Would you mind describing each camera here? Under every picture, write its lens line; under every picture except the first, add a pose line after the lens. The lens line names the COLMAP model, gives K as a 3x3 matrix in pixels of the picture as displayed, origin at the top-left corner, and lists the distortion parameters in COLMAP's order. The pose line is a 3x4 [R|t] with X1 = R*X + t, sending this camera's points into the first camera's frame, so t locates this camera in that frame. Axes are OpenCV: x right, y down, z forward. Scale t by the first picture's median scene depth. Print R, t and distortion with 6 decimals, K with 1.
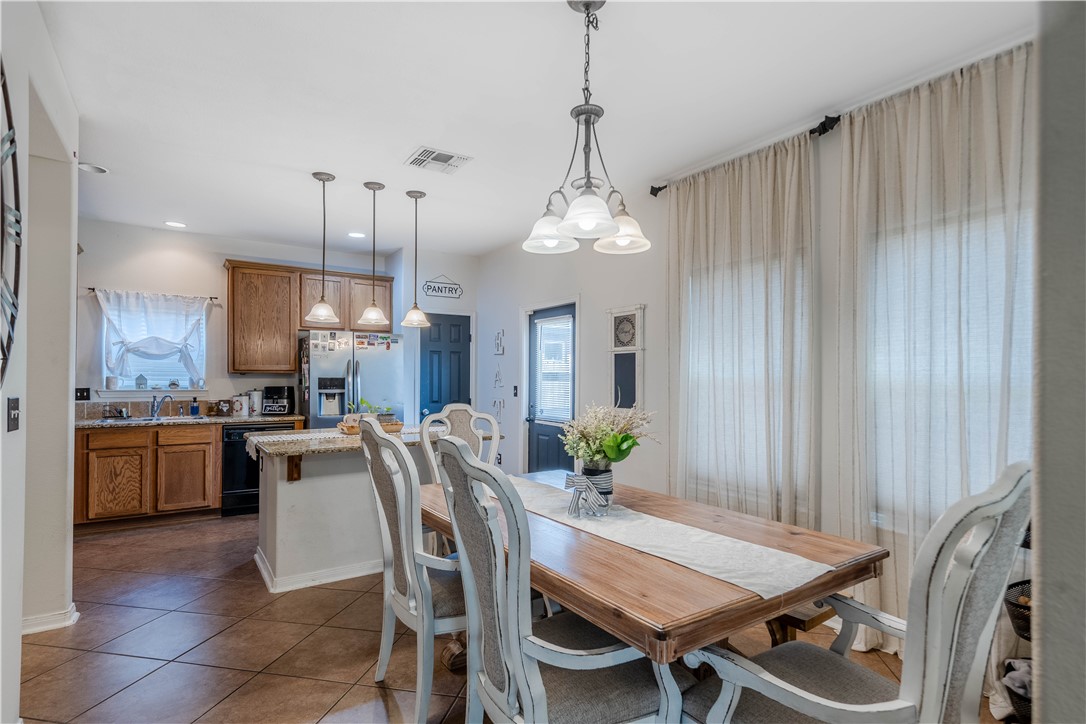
lens RADIAL K [[550.9, 0, 567.4], [0, 550.9, 375.9], [0, 0, 1]] dist [0.002766, 0.000037]
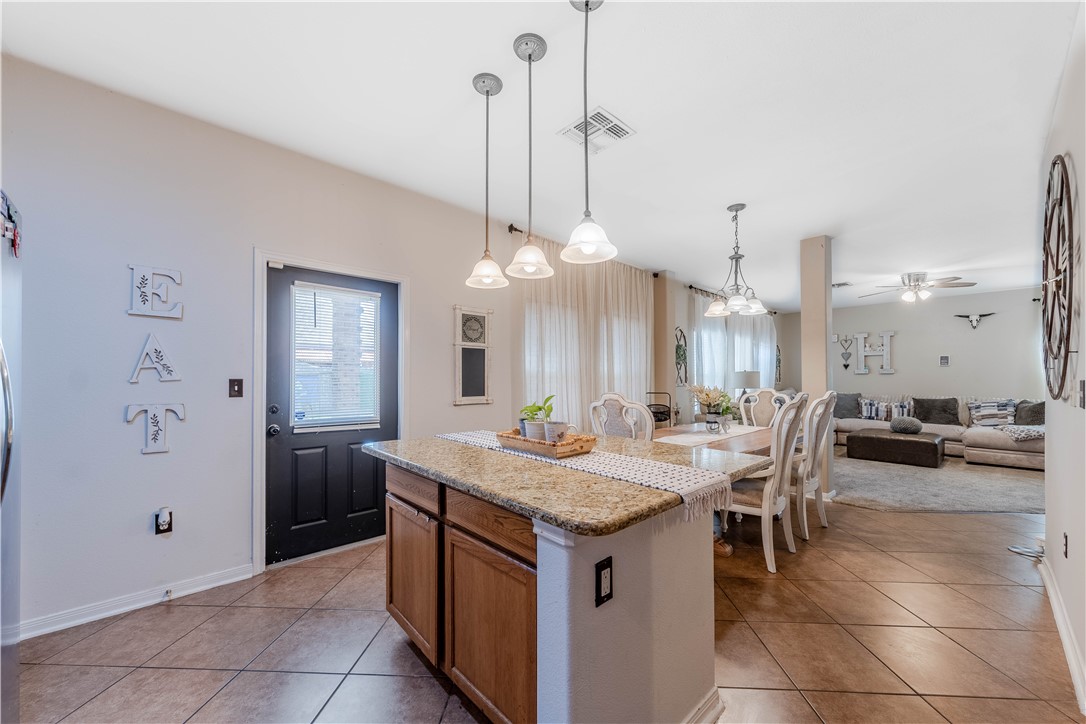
lens RADIAL K [[403.2, 0, 537.2], [0, 403.2, 376.8], [0, 0, 1]] dist [0.003443, 0.000141]
pose [[-0.121743, 0.002579, 0.992558, -0.590873], [-0.008129, 0.999960, -0.003595, 0.015873], [-0.992528, -0.008507, -0.121717, 0.775624]]
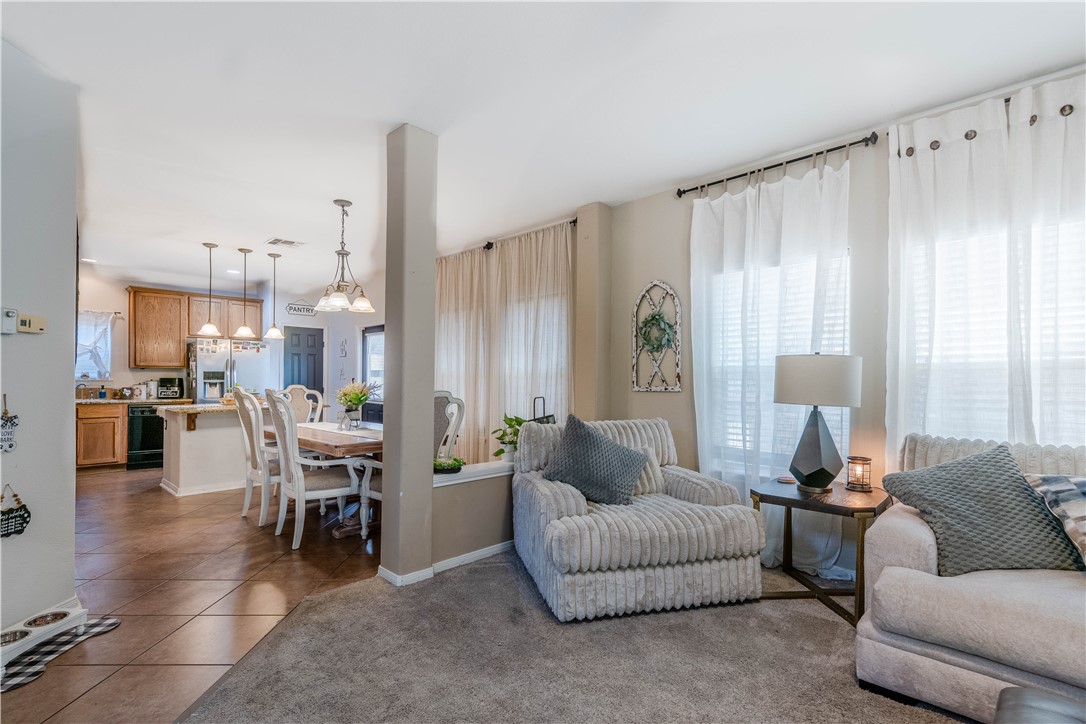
lens RADIAL K [[517.9, 0, 563.6], [0, 517.9, 379.1], [0, 0, 1]] dist [0.002082, 0.000028]
pose [[0.980358, 0.002711, 0.197205, 0.195844], [-0.003664, 0.999983, 0.004465, 0.013579], [-0.197190, -0.005099, 0.980352, -0.496683]]
